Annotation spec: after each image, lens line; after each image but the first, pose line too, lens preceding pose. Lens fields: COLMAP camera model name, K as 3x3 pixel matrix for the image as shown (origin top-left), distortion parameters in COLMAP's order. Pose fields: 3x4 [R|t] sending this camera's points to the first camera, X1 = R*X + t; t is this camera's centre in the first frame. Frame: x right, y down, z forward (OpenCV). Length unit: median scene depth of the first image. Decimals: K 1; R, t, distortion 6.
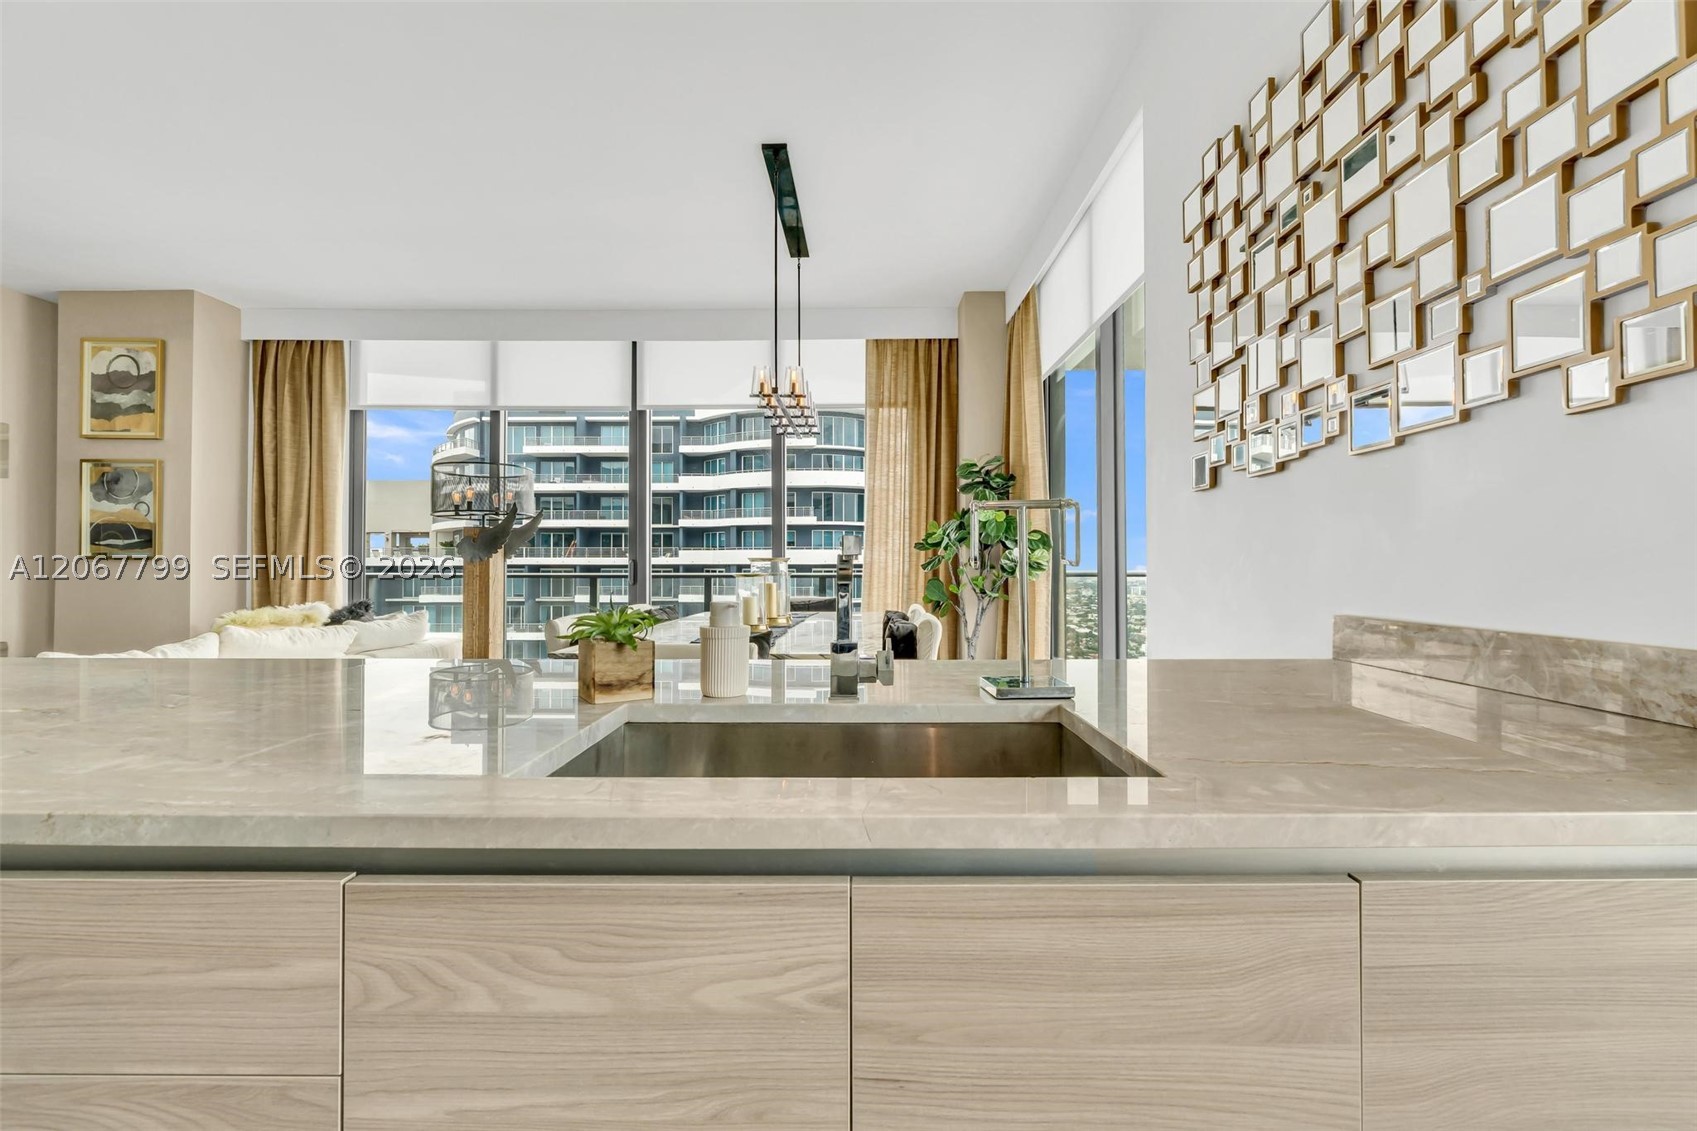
lens RADIAL K [[718.6, 0, 856.6], [0, 718.6, 558.1], [0, 0, 1]] dist [-0.003243, 0.000066]
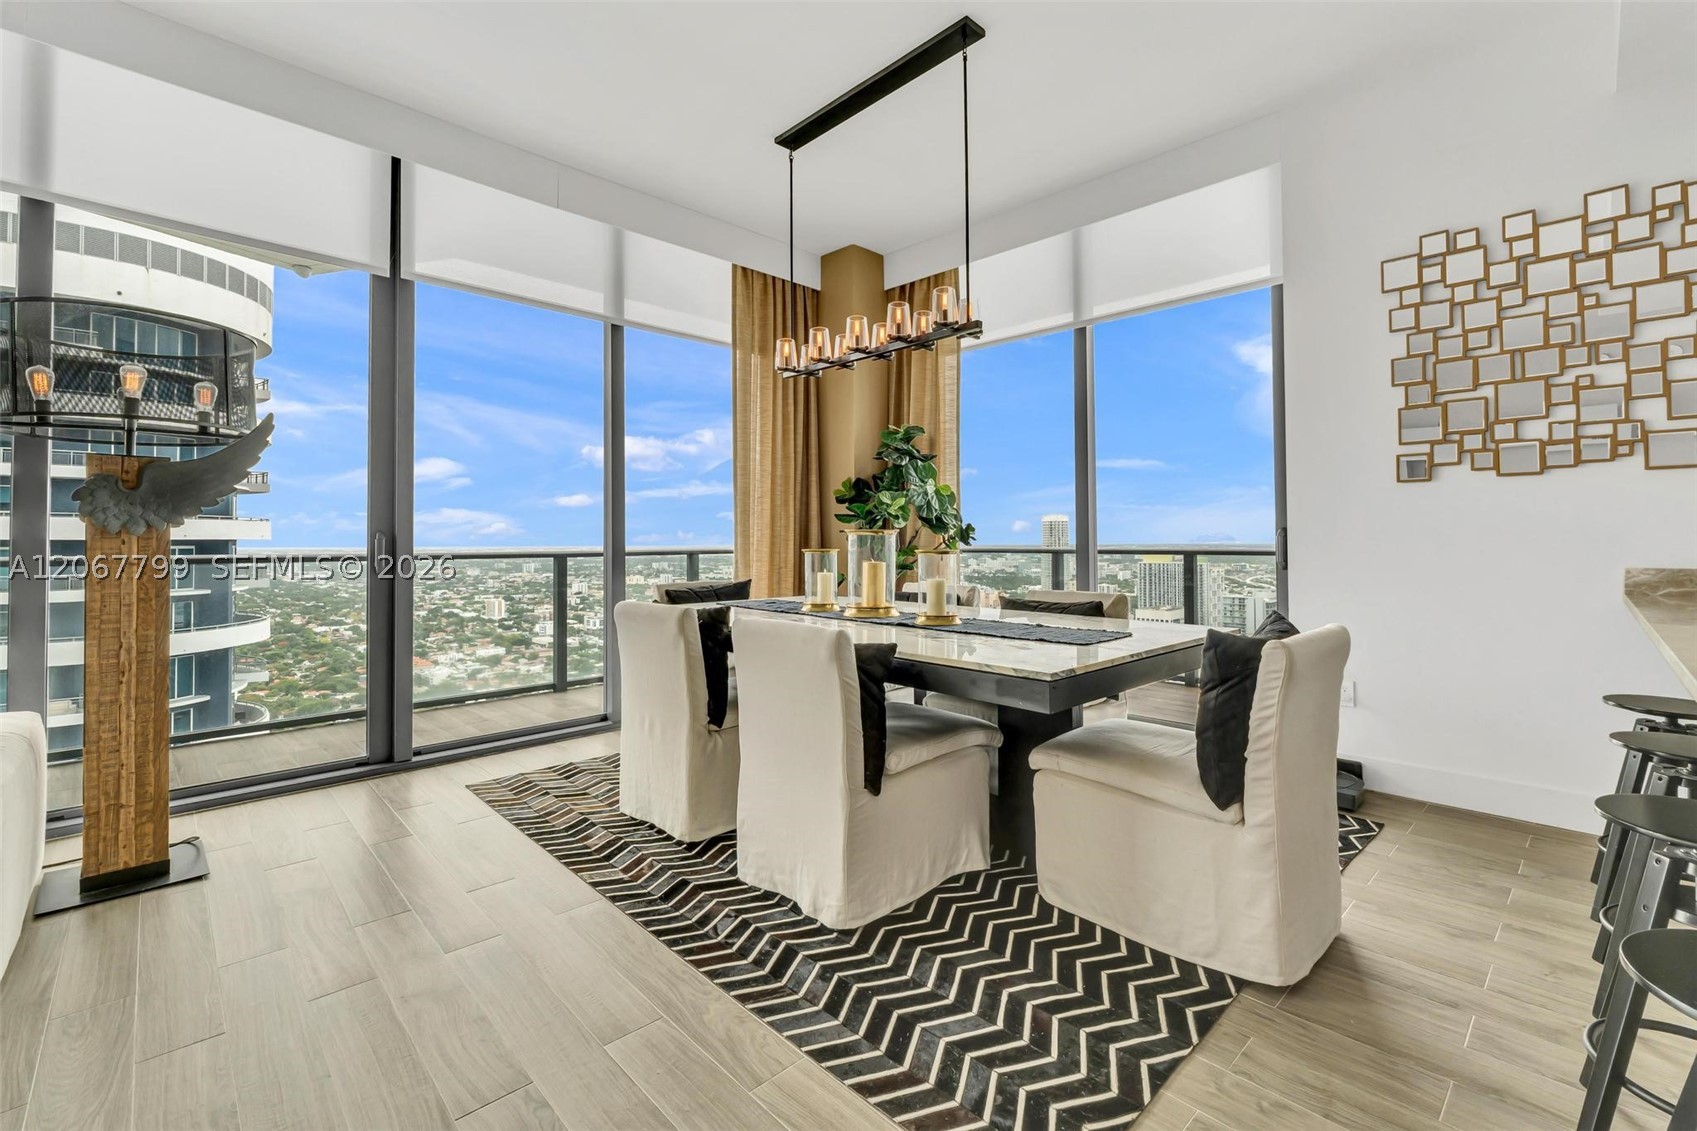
lens RADIAL K [[739.7, 0, 866.0], [0, 739.7, 529.7], [0, 0, 1]] dist [-0.003646, -0.000867]
pose [[0.690122, 0.007177, 0.723657, -0.489121], [-0.005108, 0.999974, -0.005046, 0.003007], [-0.723675, -0.000214, 0.690141, 0.306738]]
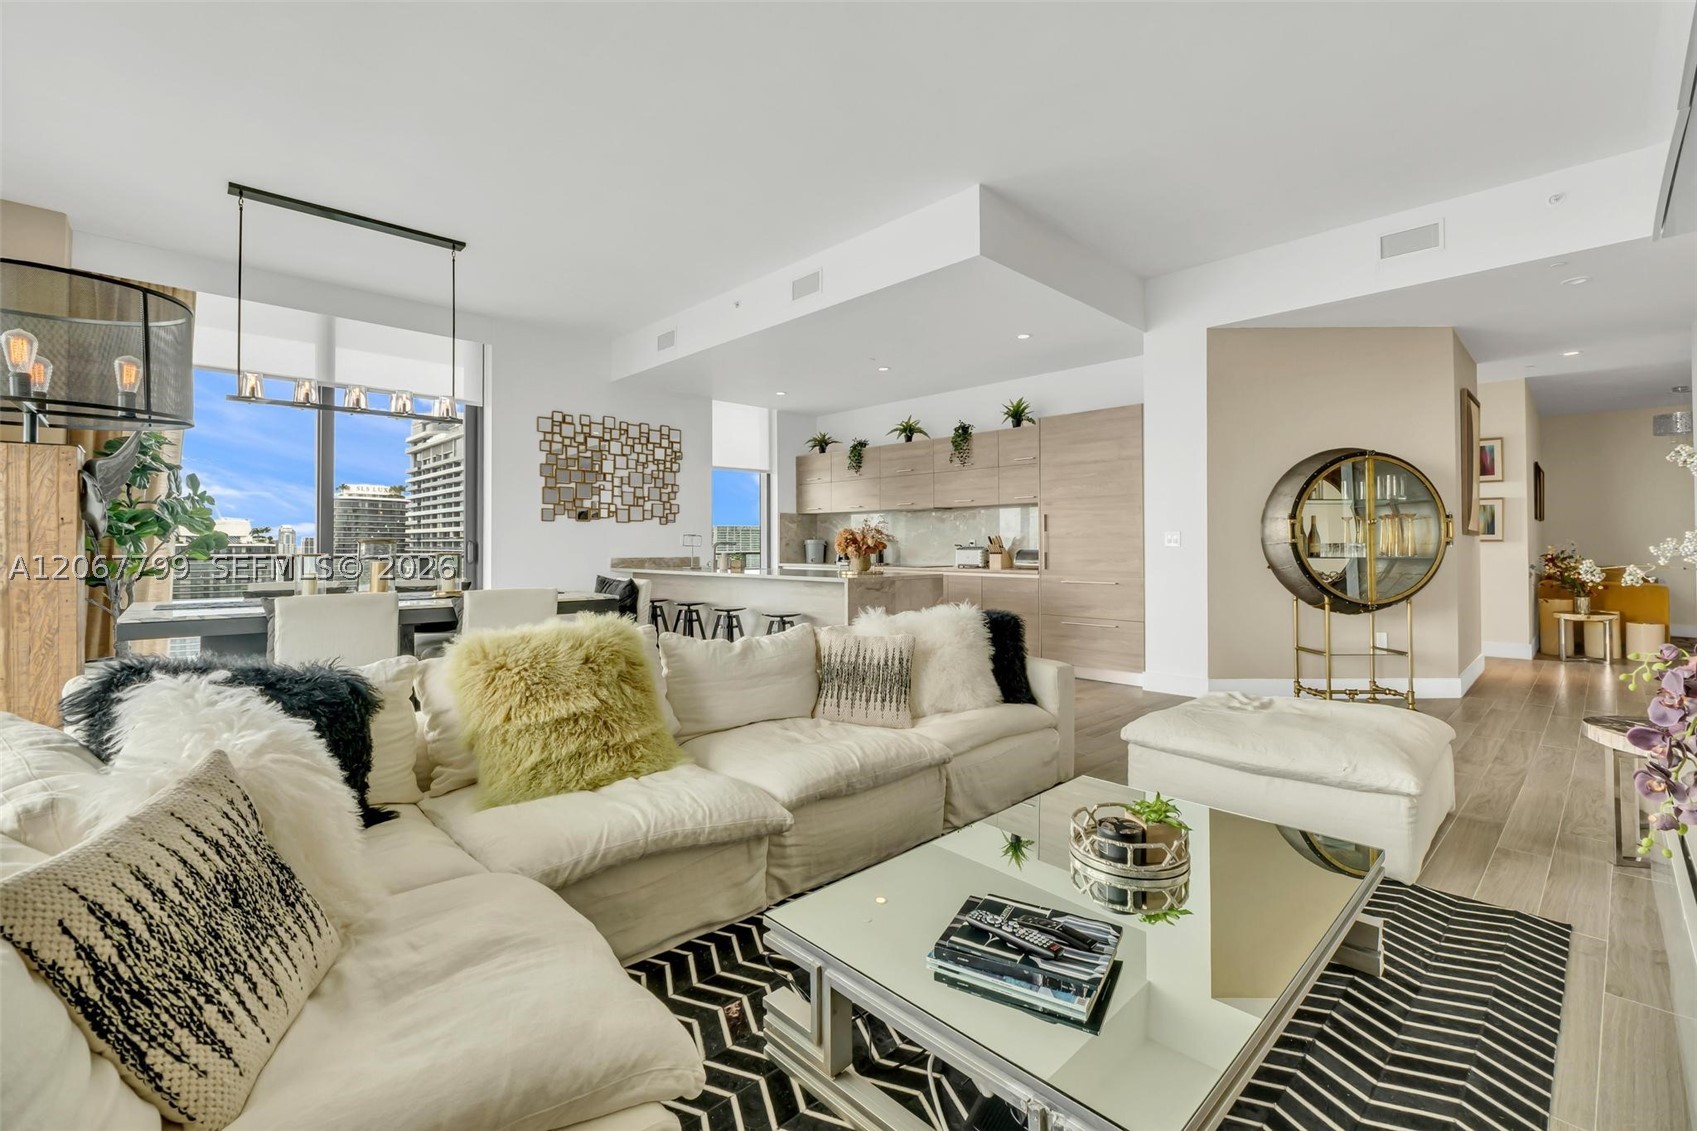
lens RADIAL K [[726.9, 0, 850.1], [0, 726.9, 536.1], [0, 0, 1]] dist [-0.003963, -0.000252]
pose [[-0.705888, 0.009165, 0.708264, -1.000006], [-0.010140, 0.999683, -0.023042, 0.009337], [-0.708251, -0.023447, -0.705572, 0.876817]]
